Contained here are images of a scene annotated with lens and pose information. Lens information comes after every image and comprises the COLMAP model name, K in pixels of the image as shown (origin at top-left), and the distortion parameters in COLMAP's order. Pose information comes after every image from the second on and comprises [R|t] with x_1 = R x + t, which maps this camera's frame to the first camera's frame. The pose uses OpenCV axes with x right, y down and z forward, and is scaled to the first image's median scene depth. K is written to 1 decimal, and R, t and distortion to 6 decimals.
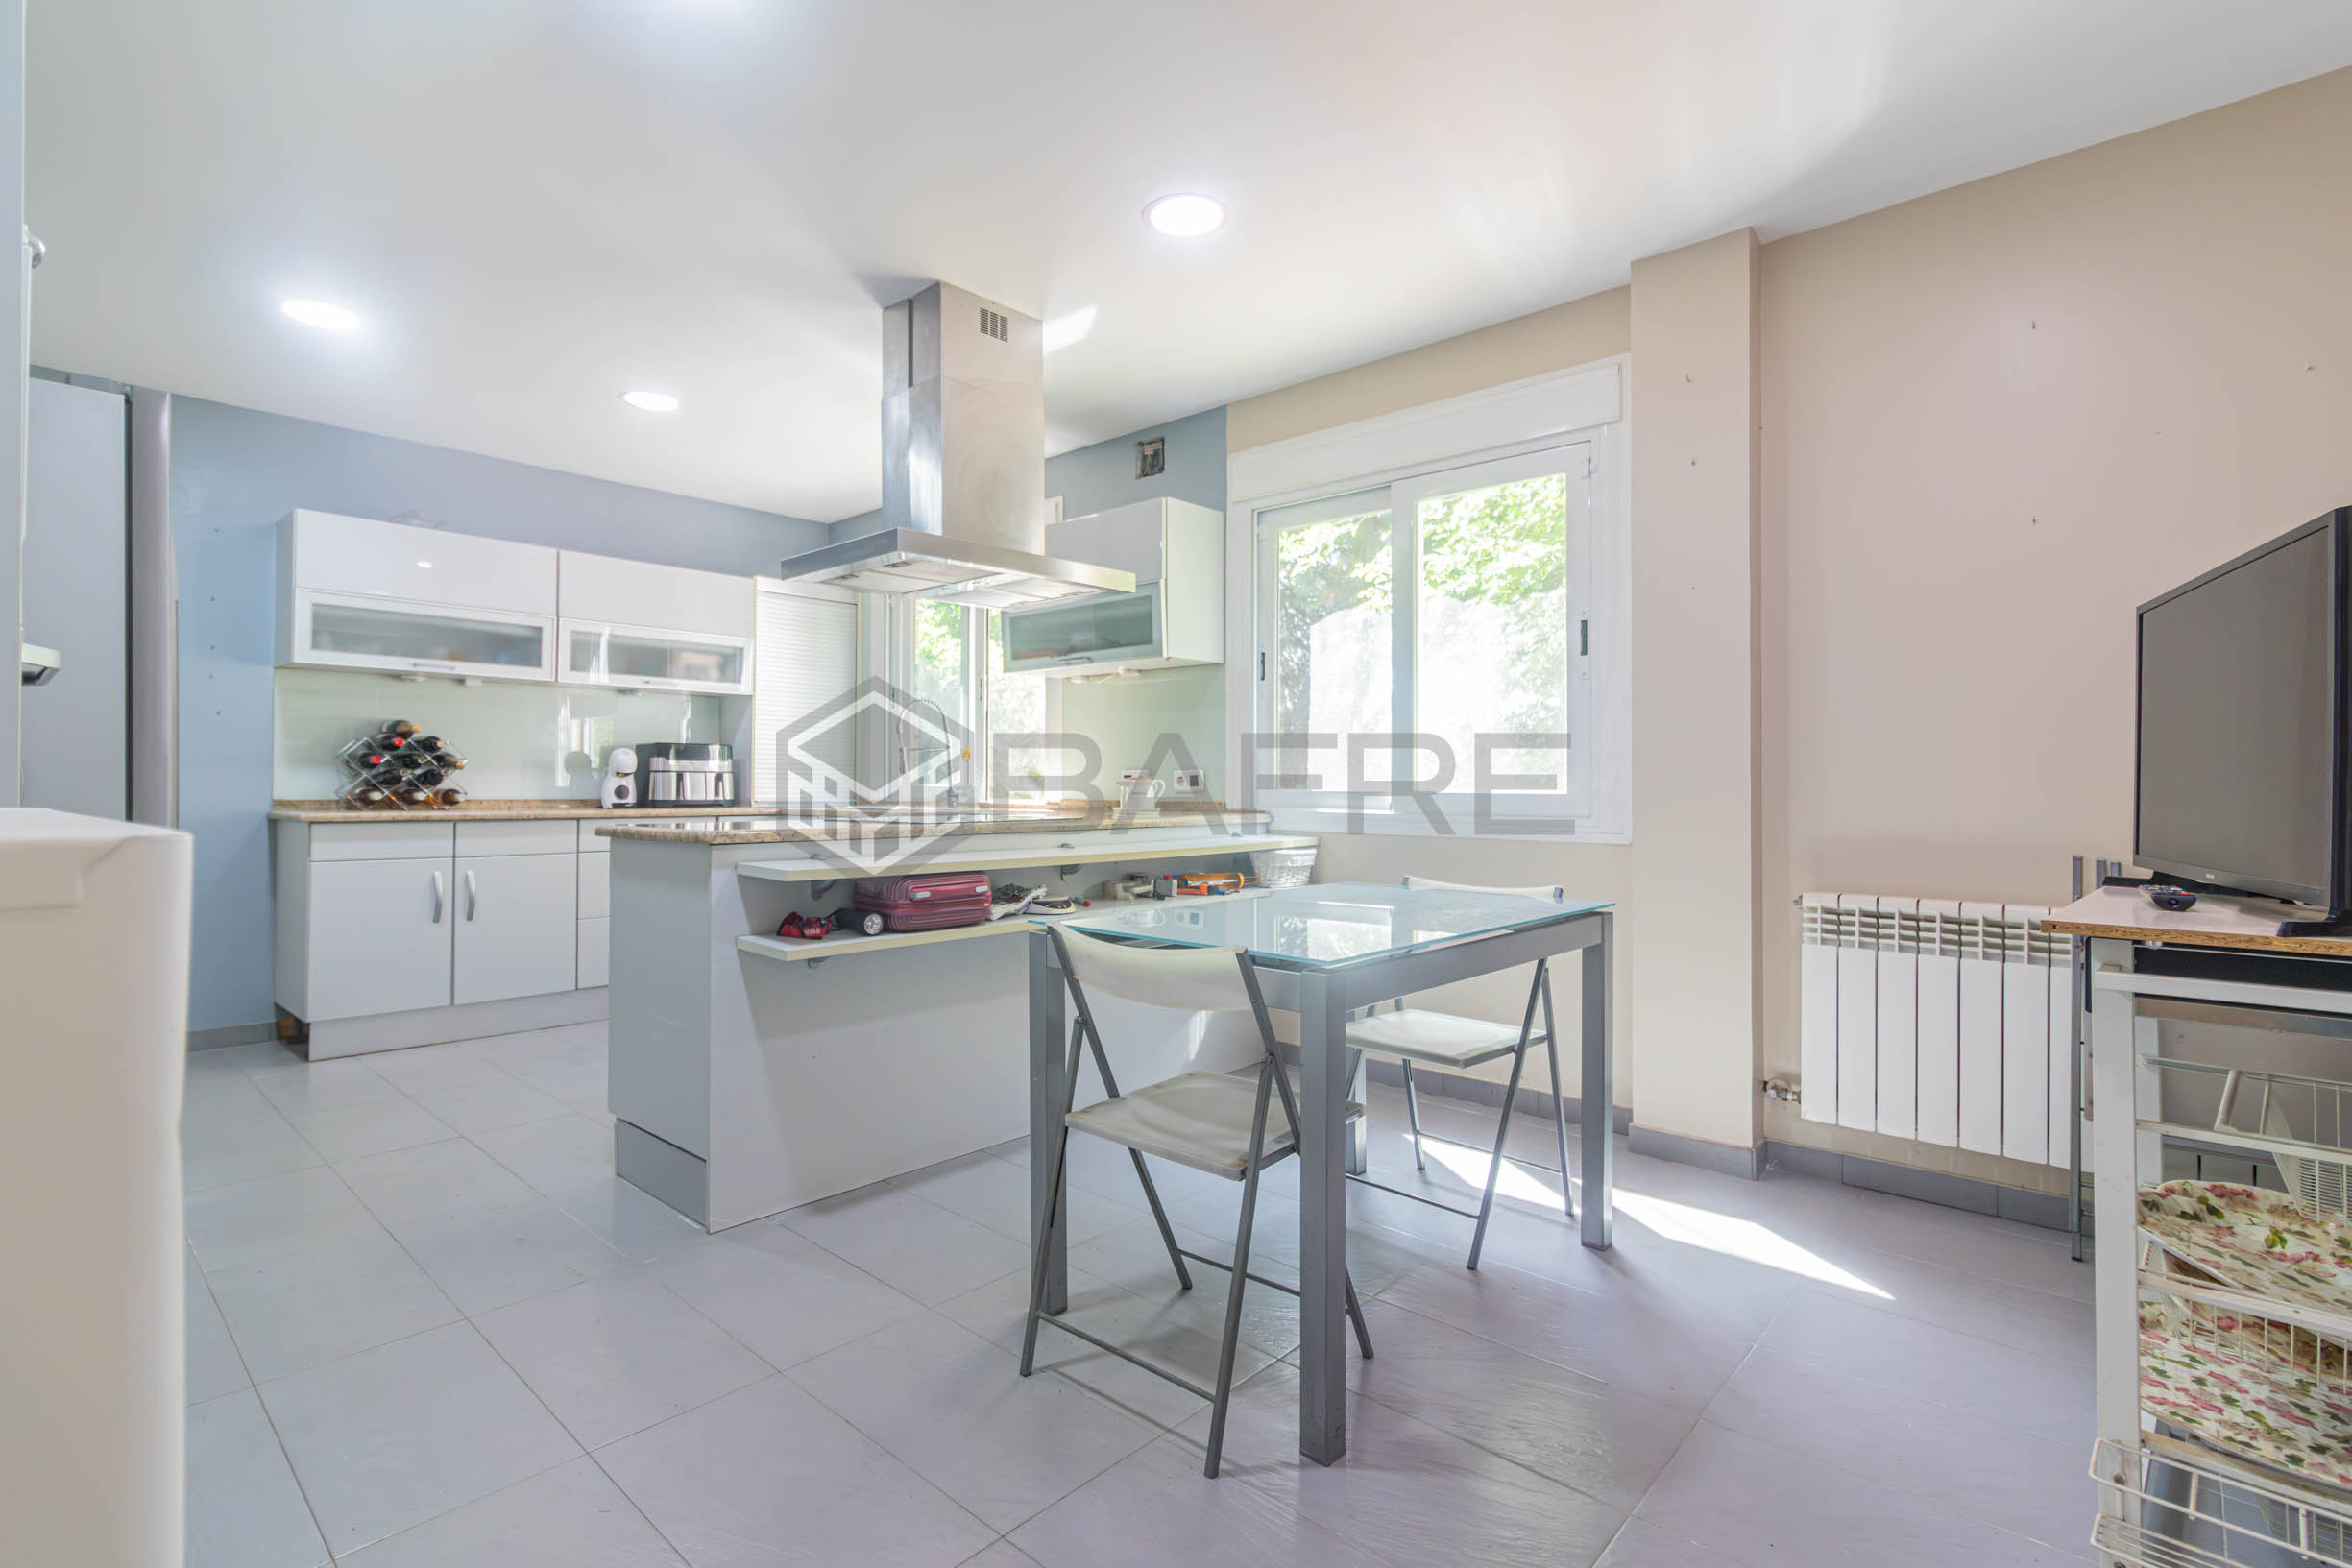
lens RADIAL K [[1112.3, 0, 1103.2], [0, 1112.3, 793.3], [0, 0, 1]] dist [0.012389, 0.000962]
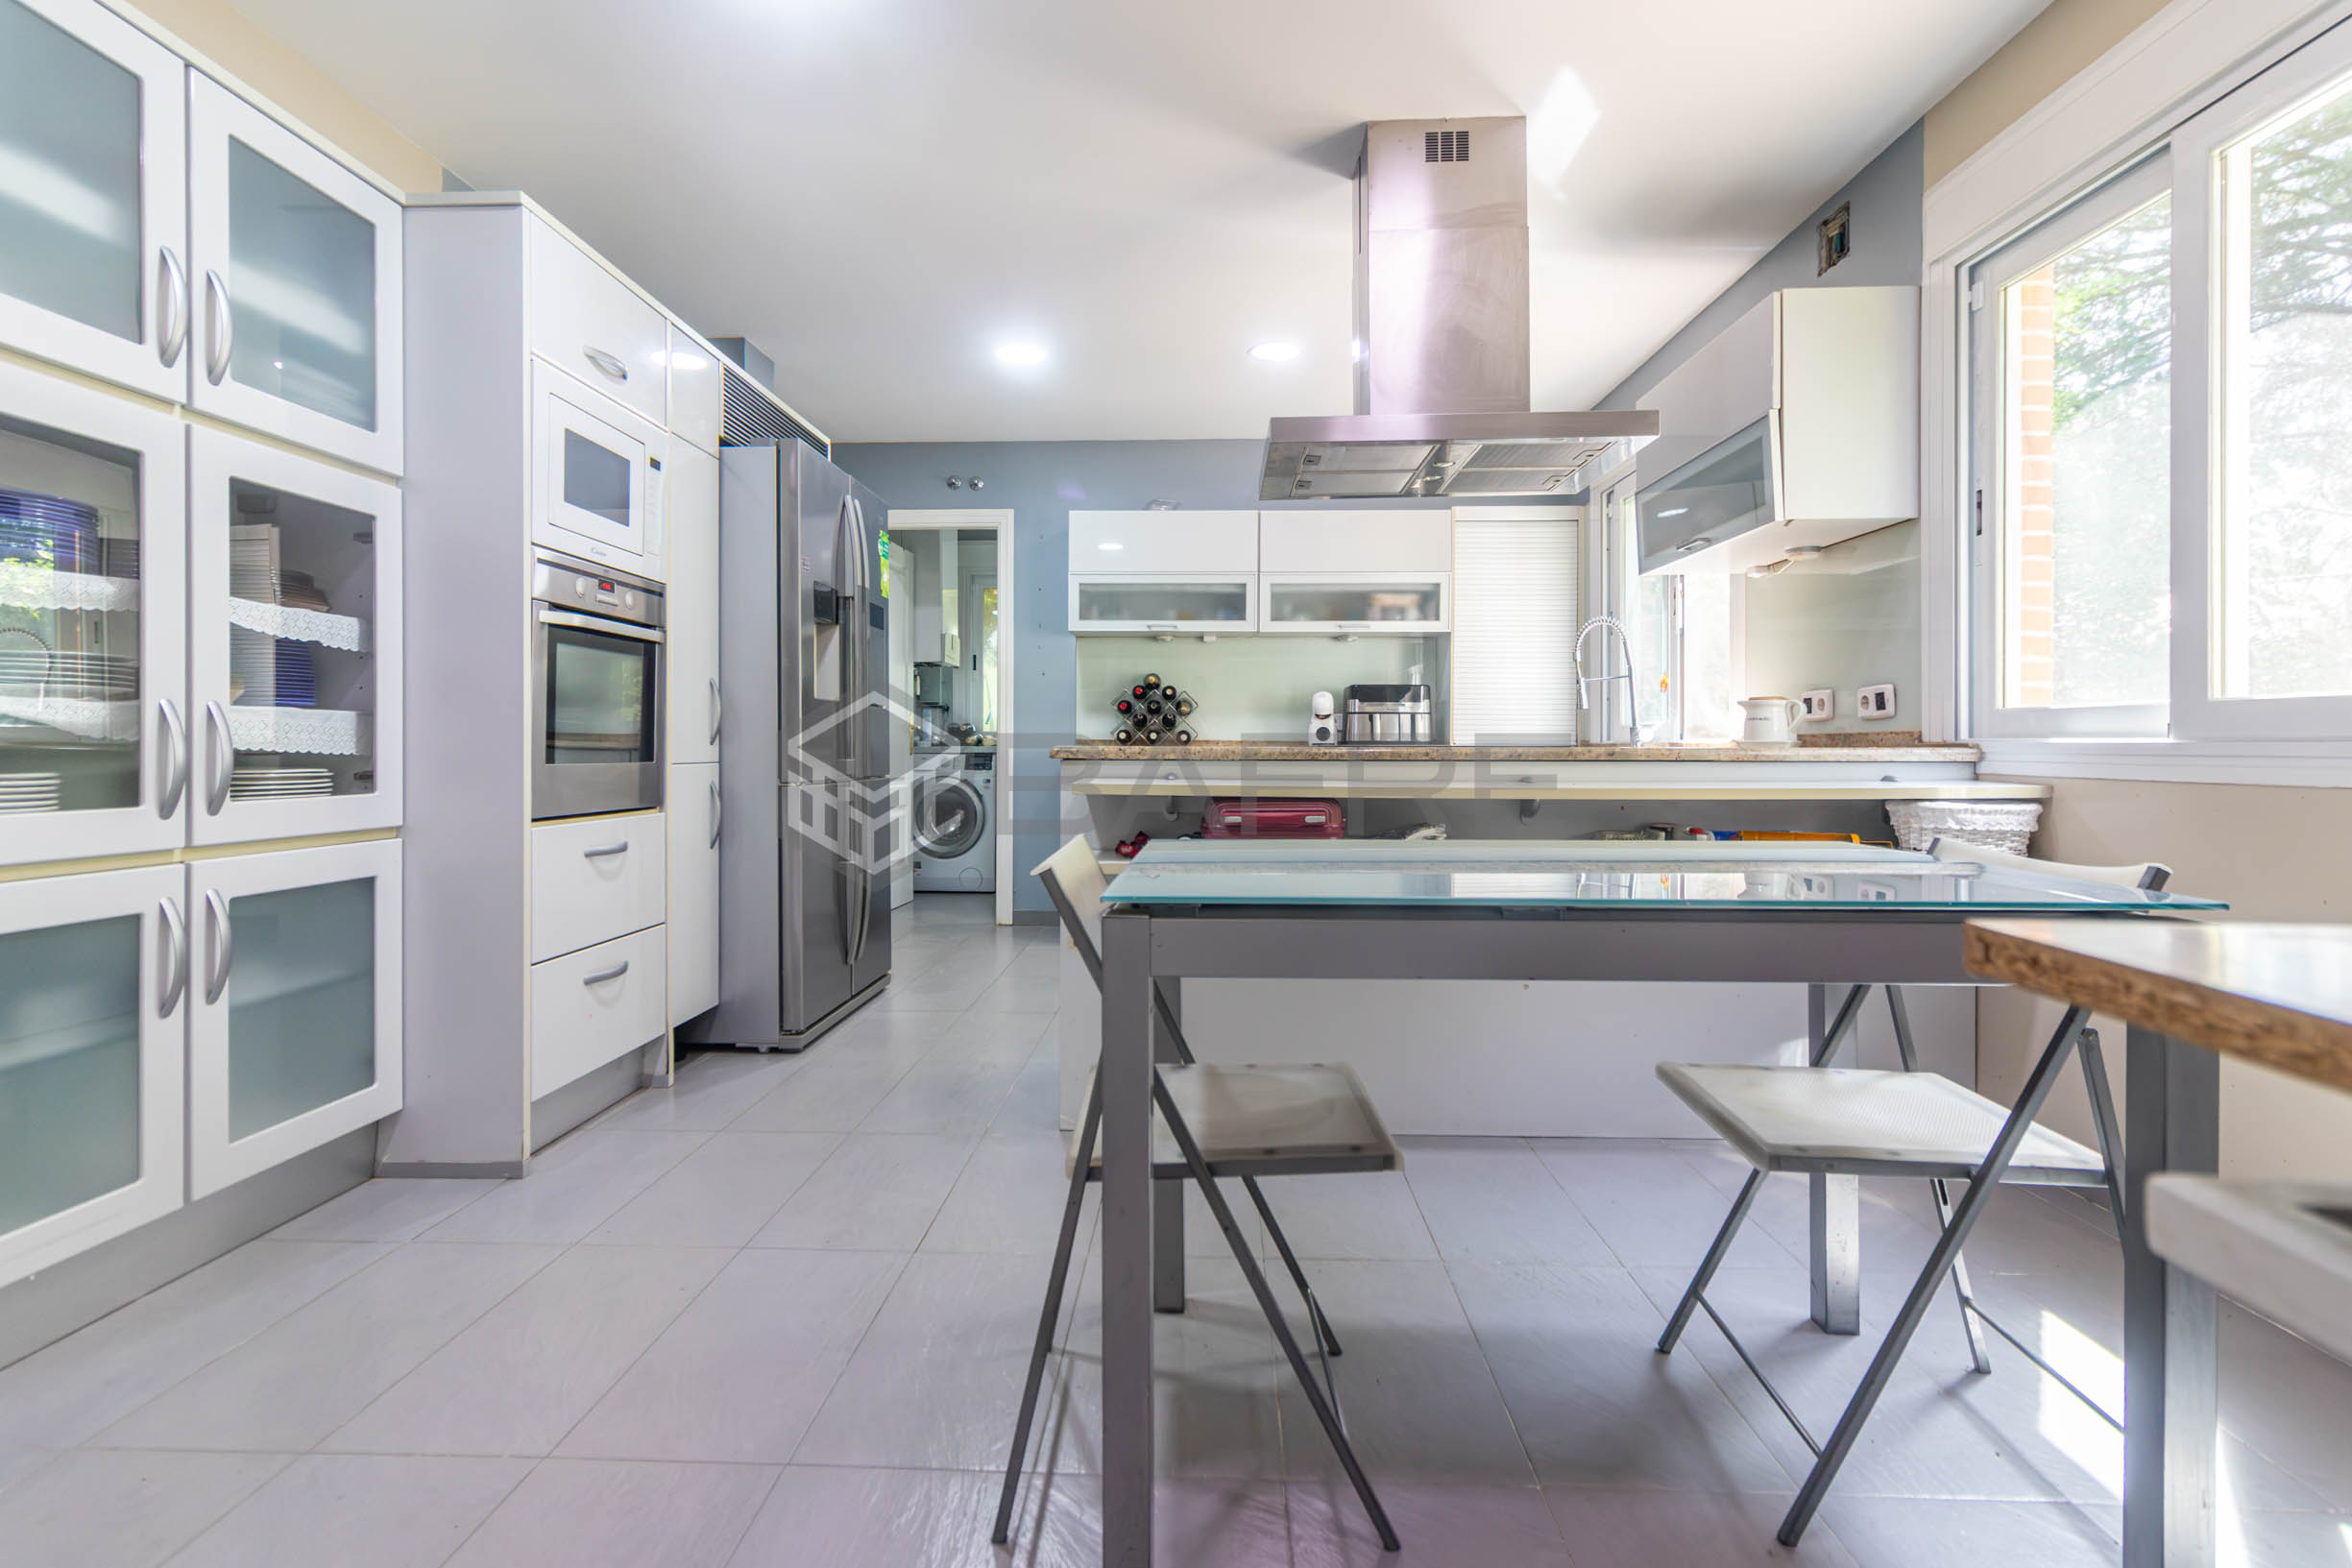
lens RADIAL K [[1112.3, 0, 1159.0], [0, 1112.3, 764.4], [0, 0, 1]] dist [0.012389, 0.000962]
pose [[0.658028, 0.011670, -0.752903, 0.293144], [-0.008618, 0.999931, 0.007967, 0.024294], [0.752944, 0.001246, 0.658083, 0.222088]]
